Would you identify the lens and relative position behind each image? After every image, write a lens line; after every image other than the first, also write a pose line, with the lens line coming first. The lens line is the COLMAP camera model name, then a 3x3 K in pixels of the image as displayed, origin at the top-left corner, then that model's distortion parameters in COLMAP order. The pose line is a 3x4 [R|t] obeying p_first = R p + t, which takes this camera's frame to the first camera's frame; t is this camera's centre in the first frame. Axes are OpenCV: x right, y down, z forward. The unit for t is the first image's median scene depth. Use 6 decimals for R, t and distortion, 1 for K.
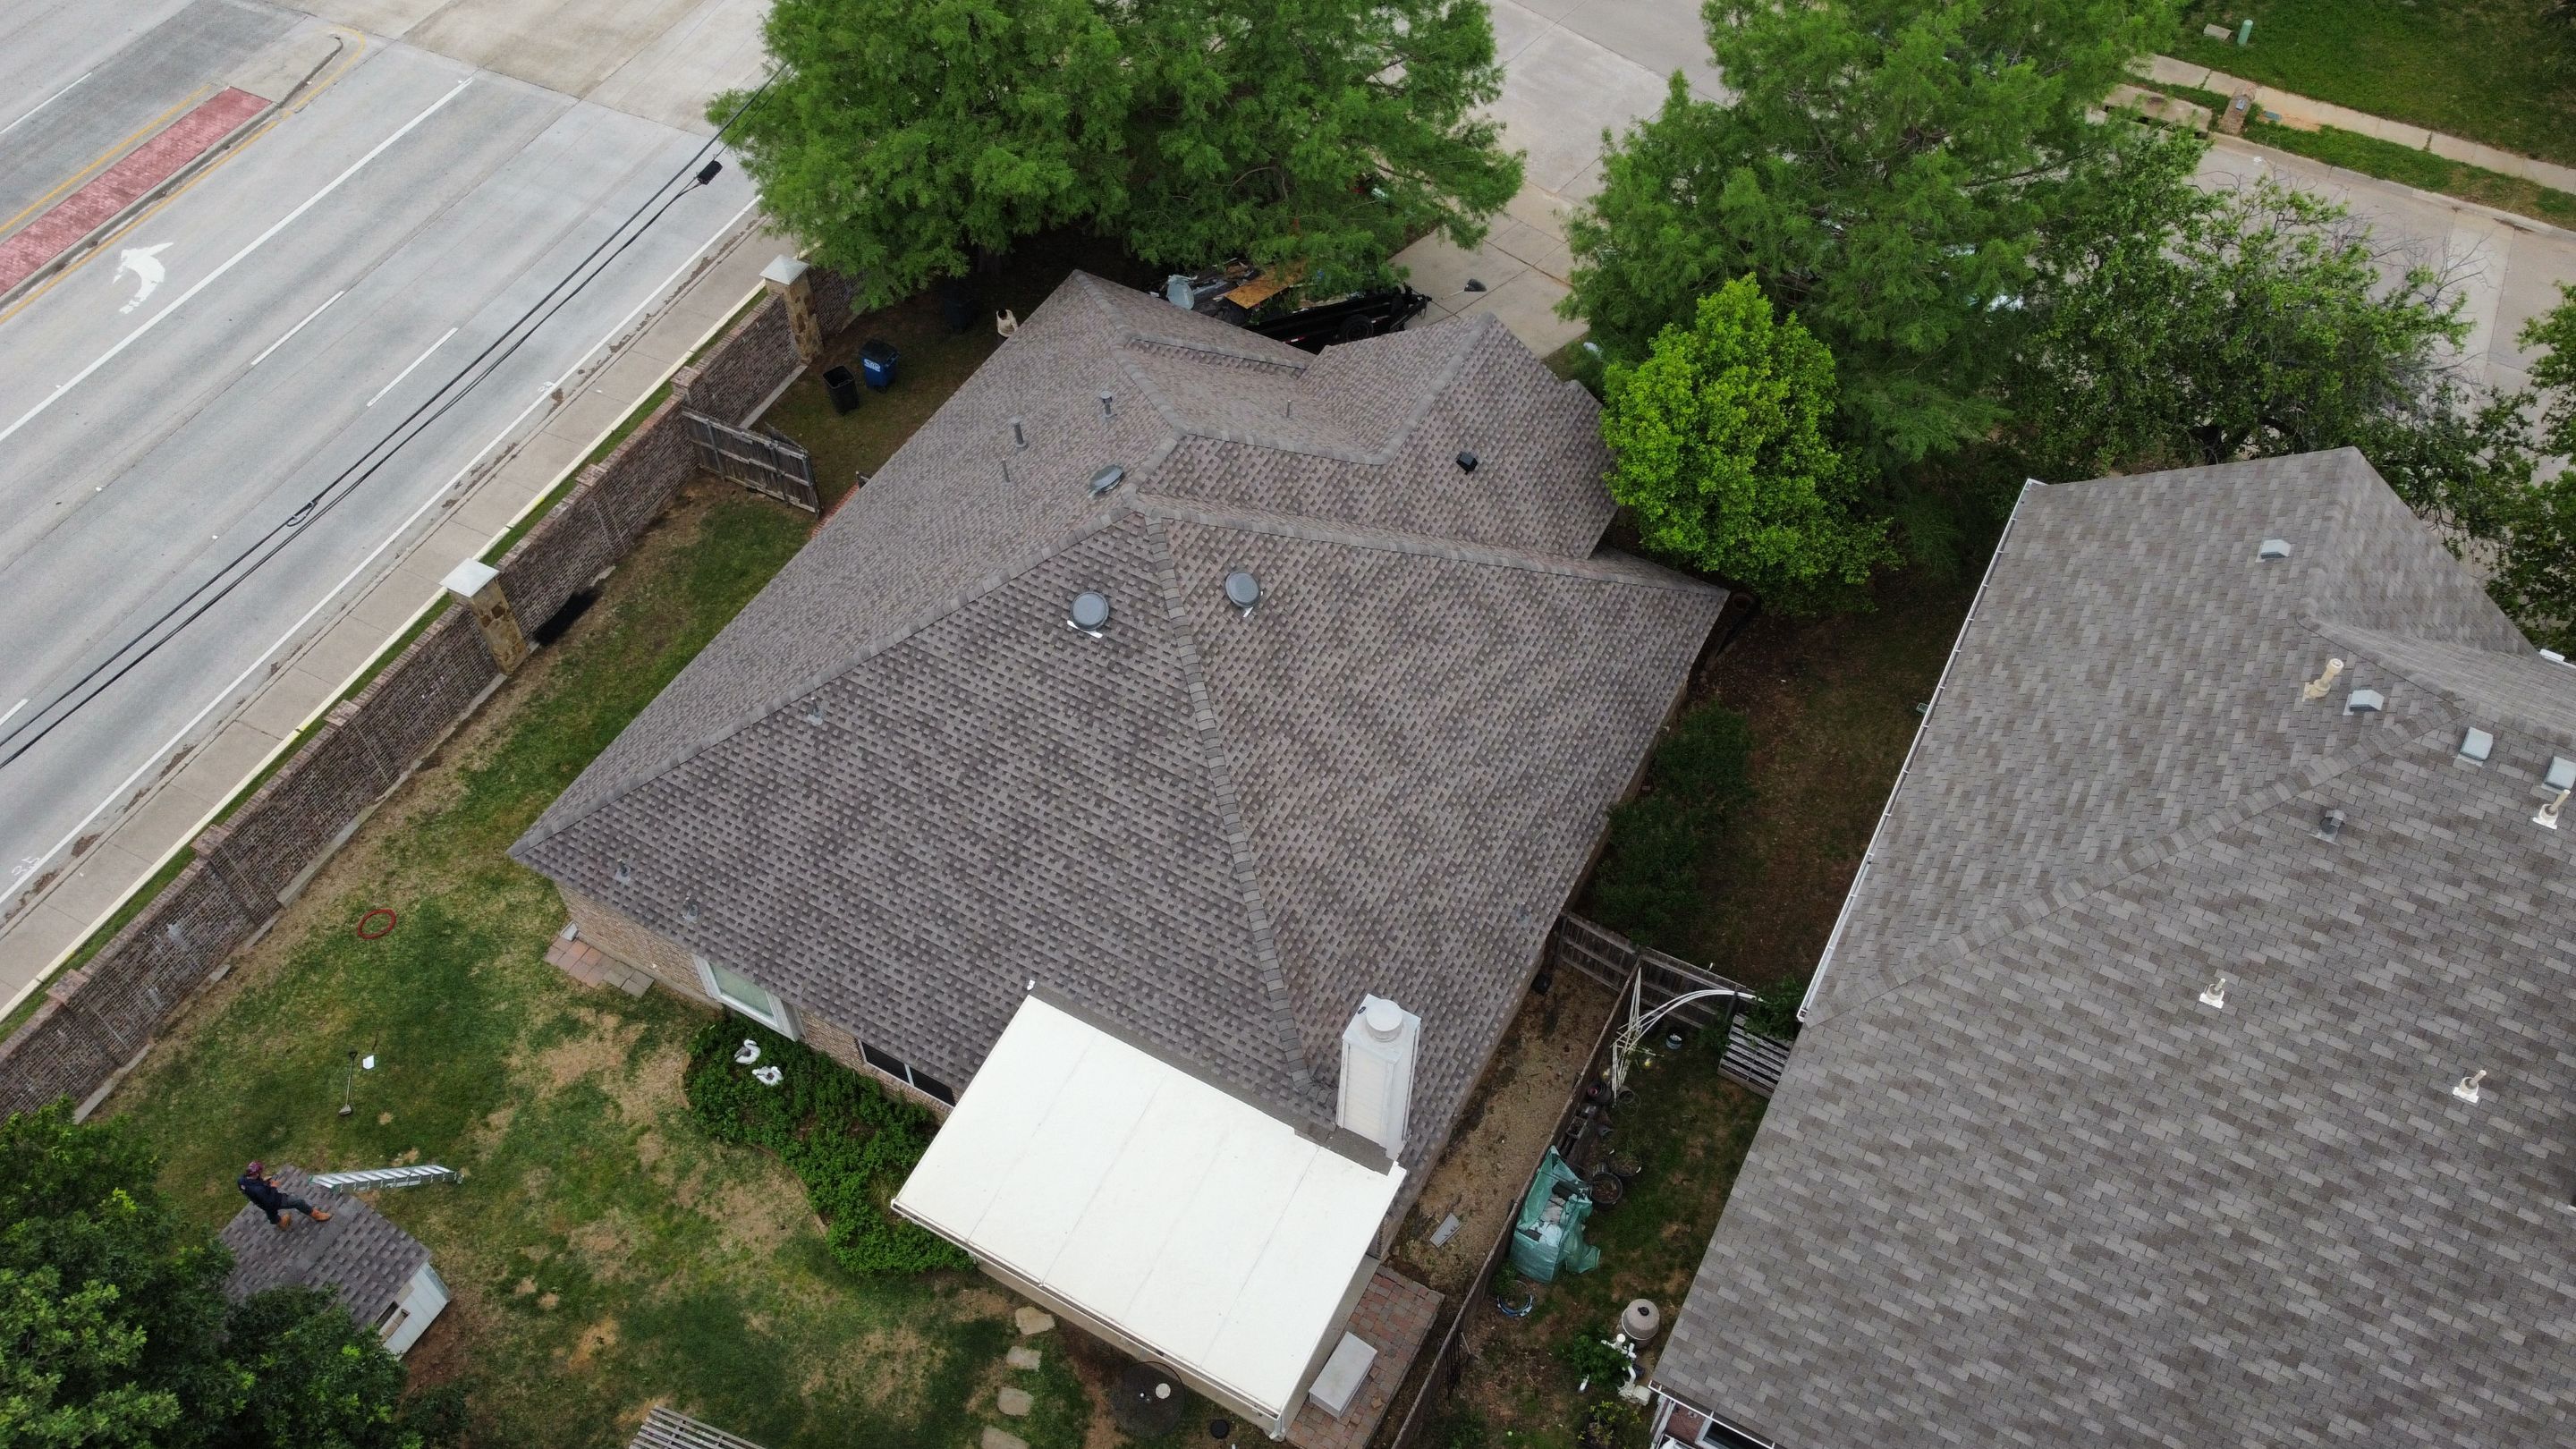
lens RADIAL K [[1950.5, 0, 1283.0], [0, 1950.5, 714.7], [0, 0, 1]] dist [0.003648, -0.008845]
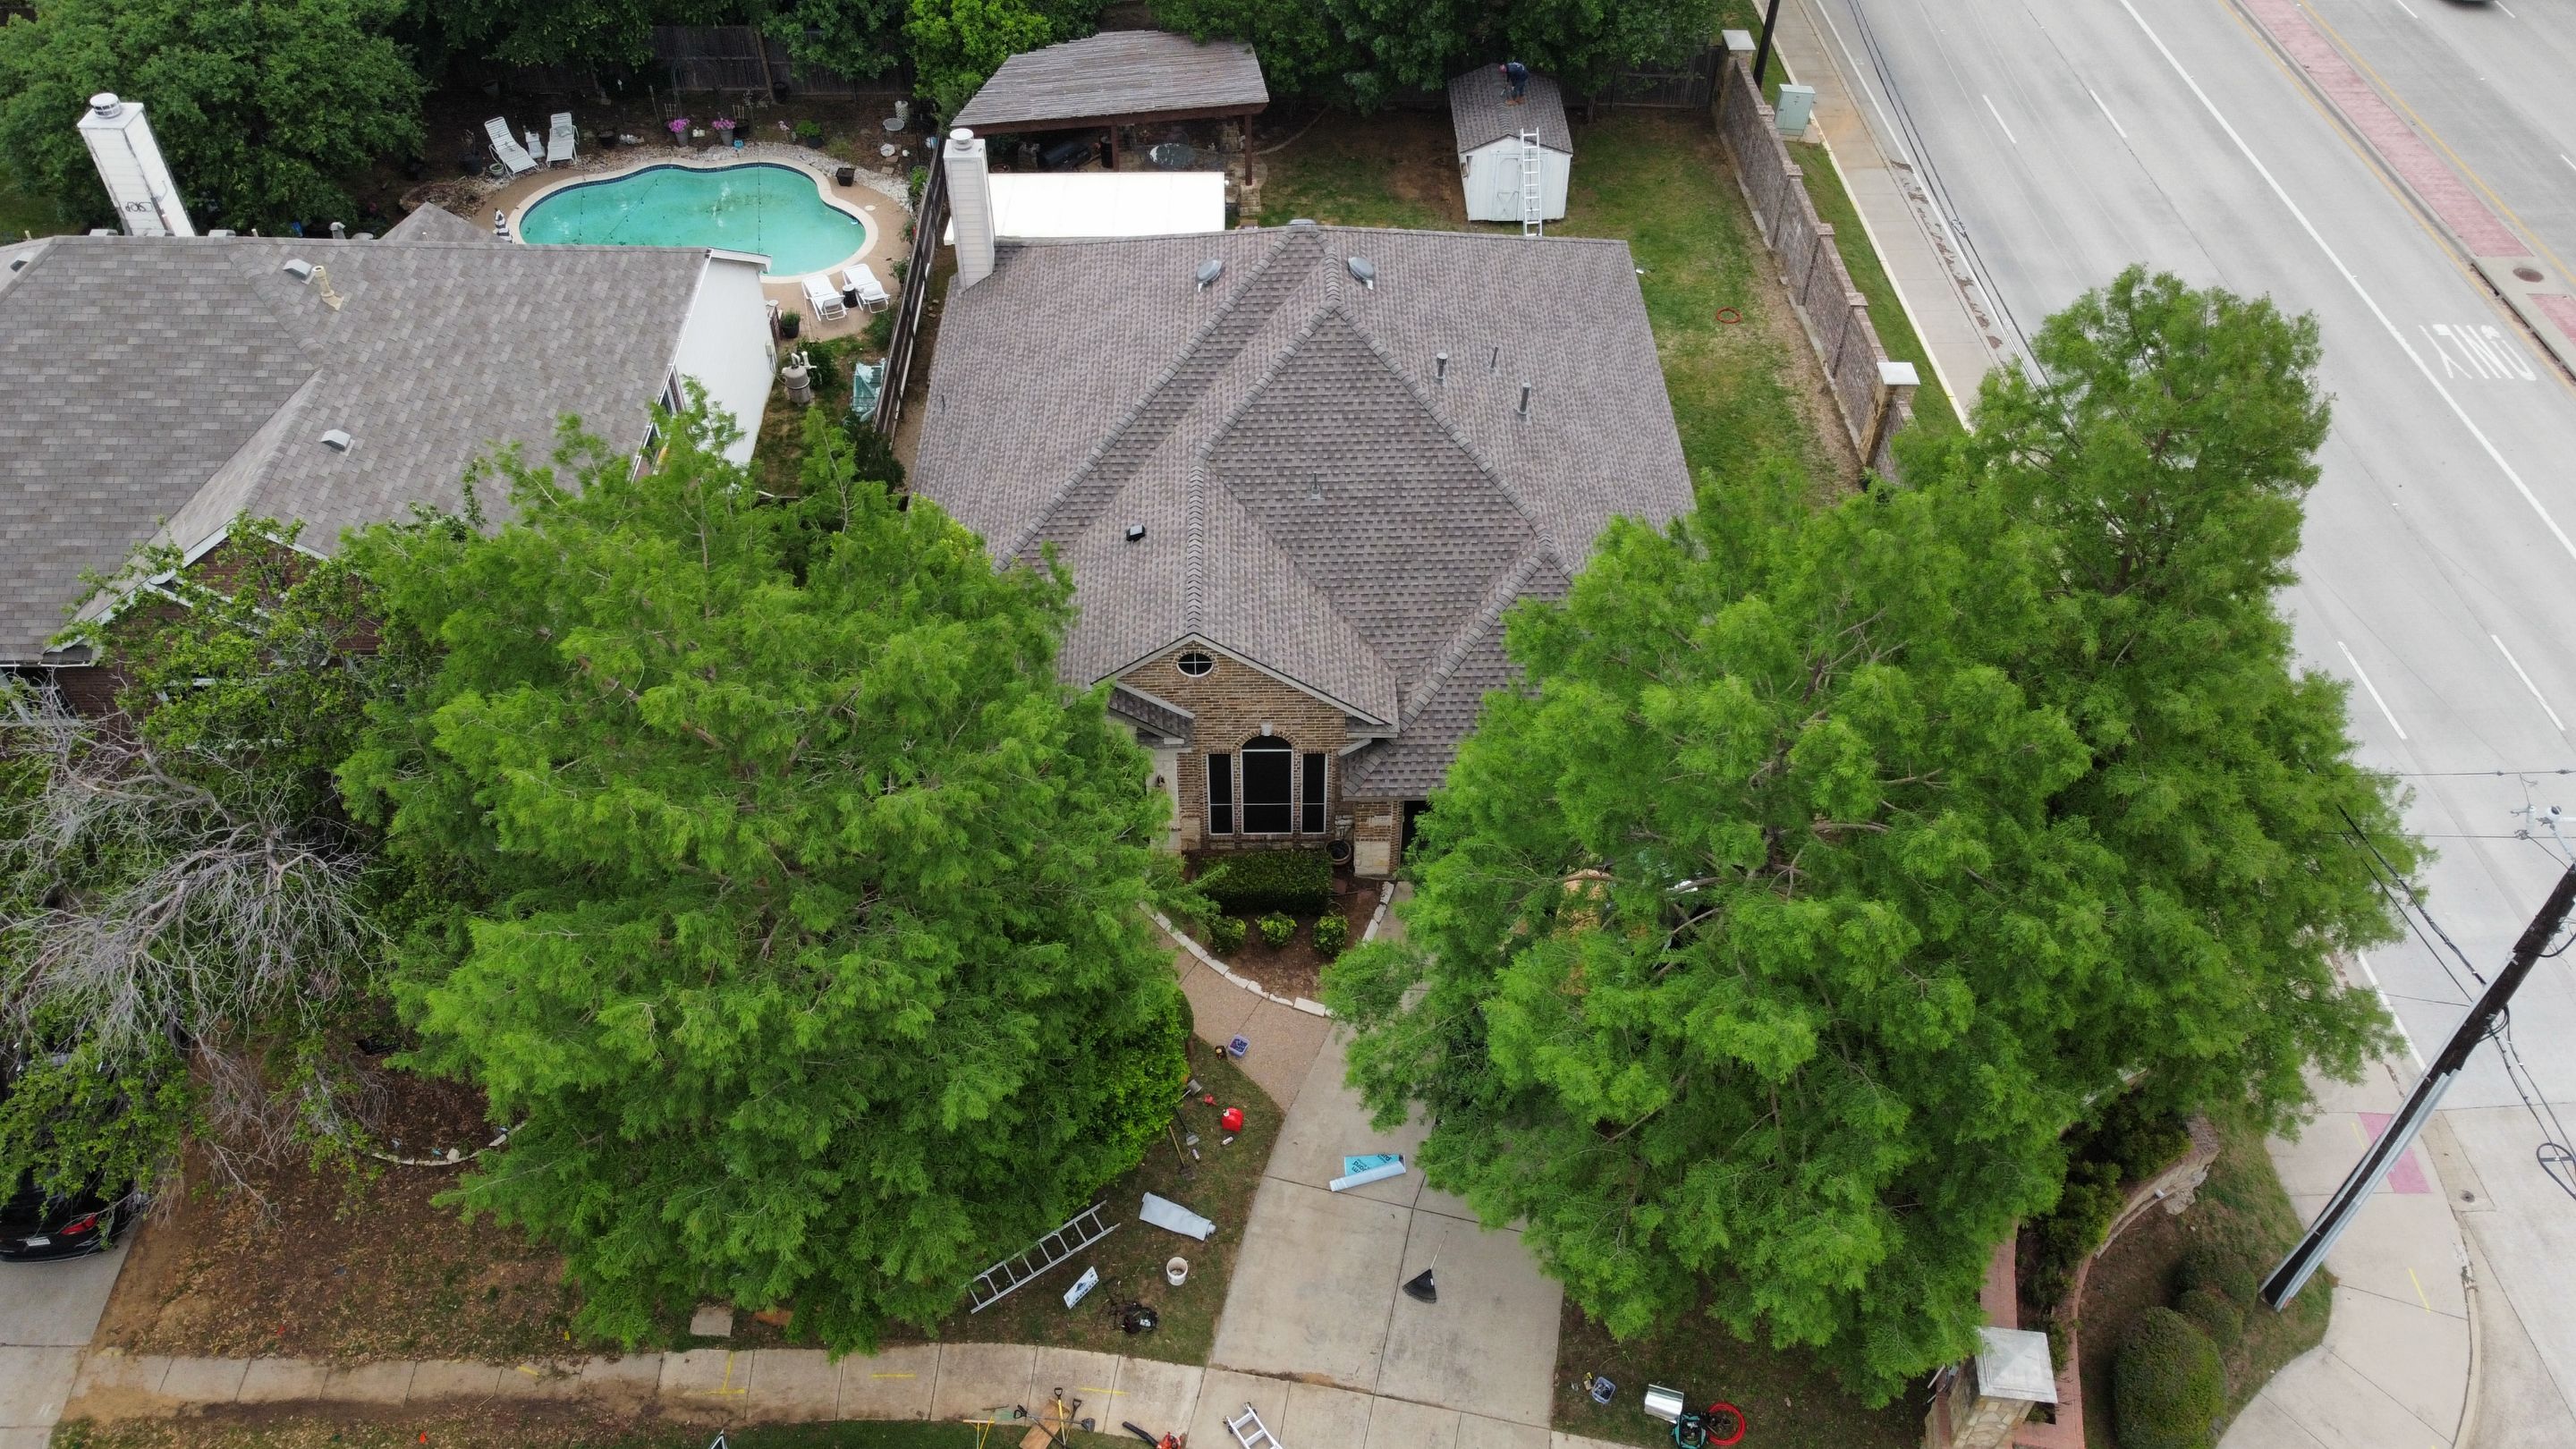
lens RADIAL K [[1950.5, 0, 1288.3], [0, 1950.5, 709.8], [0, 0, 1]] dist [0.003648, -0.008845]
pose [[-0.870574, 0.337095, -0.358423, 0.462628], [-0.388673, -0.024451, 0.921051, -1.204854], [0.301719, 0.941153, 0.152306, 1.075054]]
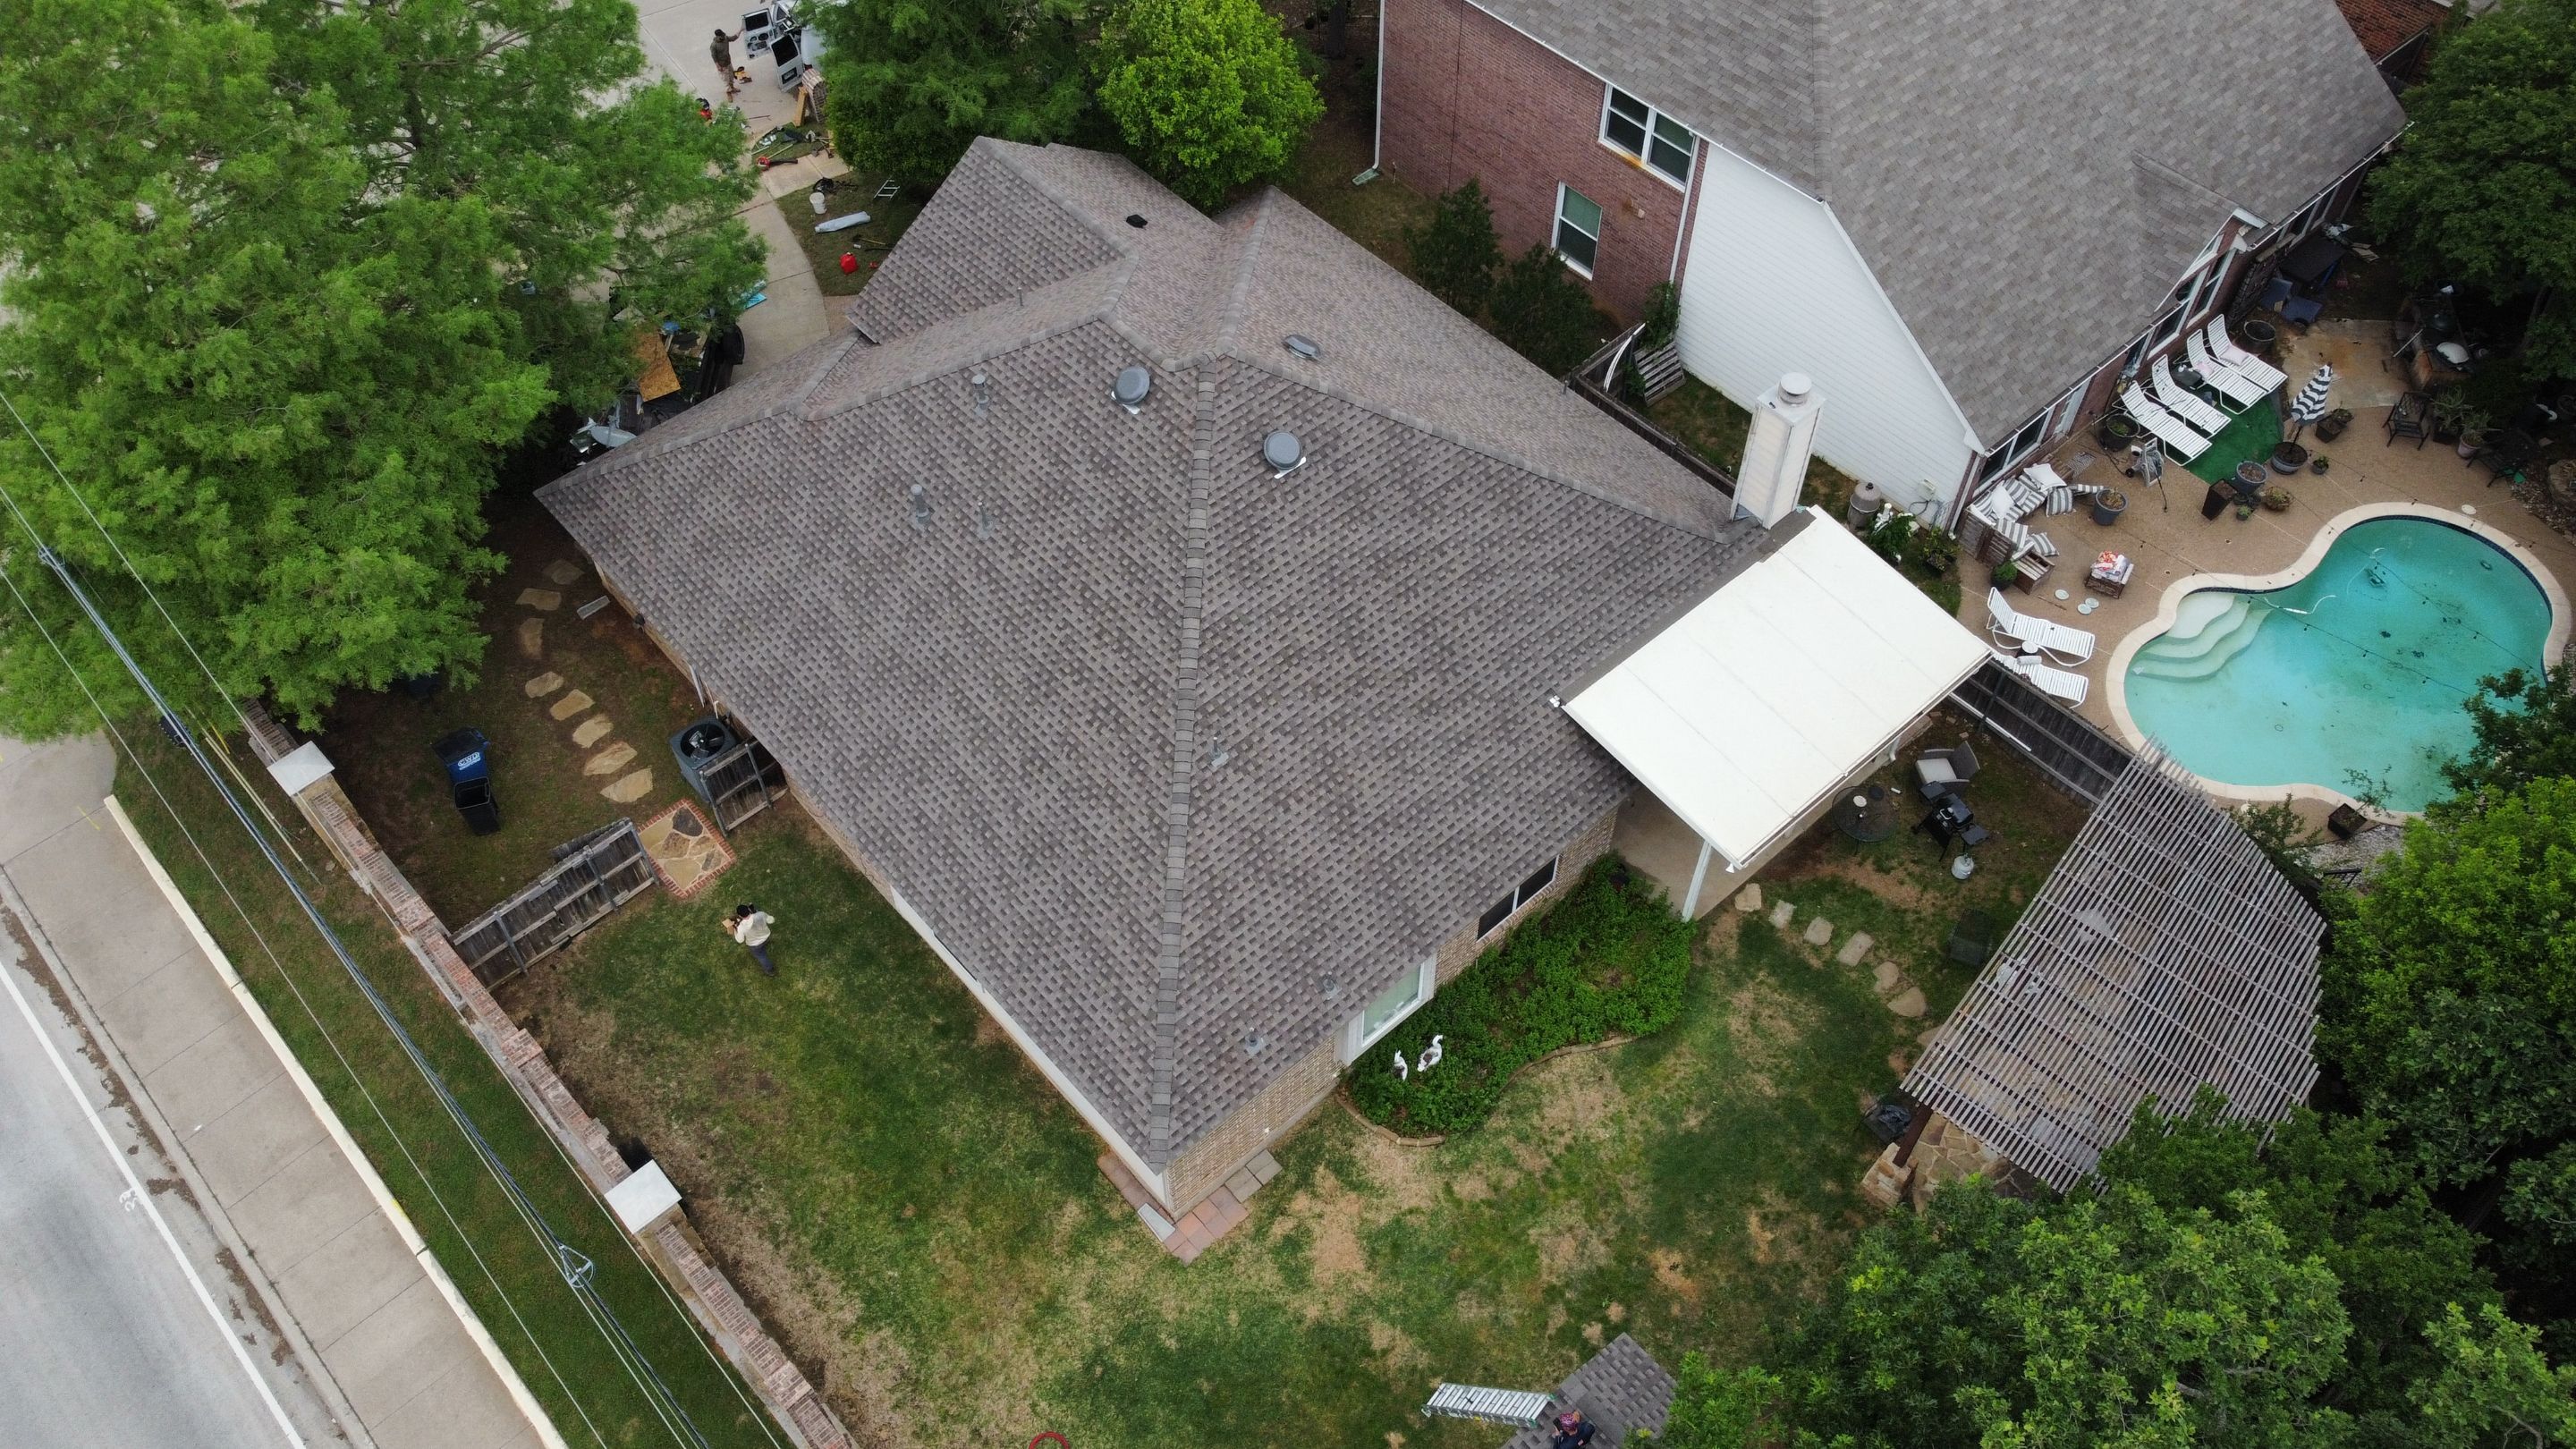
lens RADIAL K [[1950.5, 0, 1283.3], [0, 1950.5, 714.4], [0, 0, 1]] dist [0.003648, -0.008845]
pose [[0.341813, -0.745684, 0.571943, -0.739337], [0.733861, 0.591964, 0.333206, -0.293147], [-0.587036, 0.305833, 0.749570, 0.299319]]
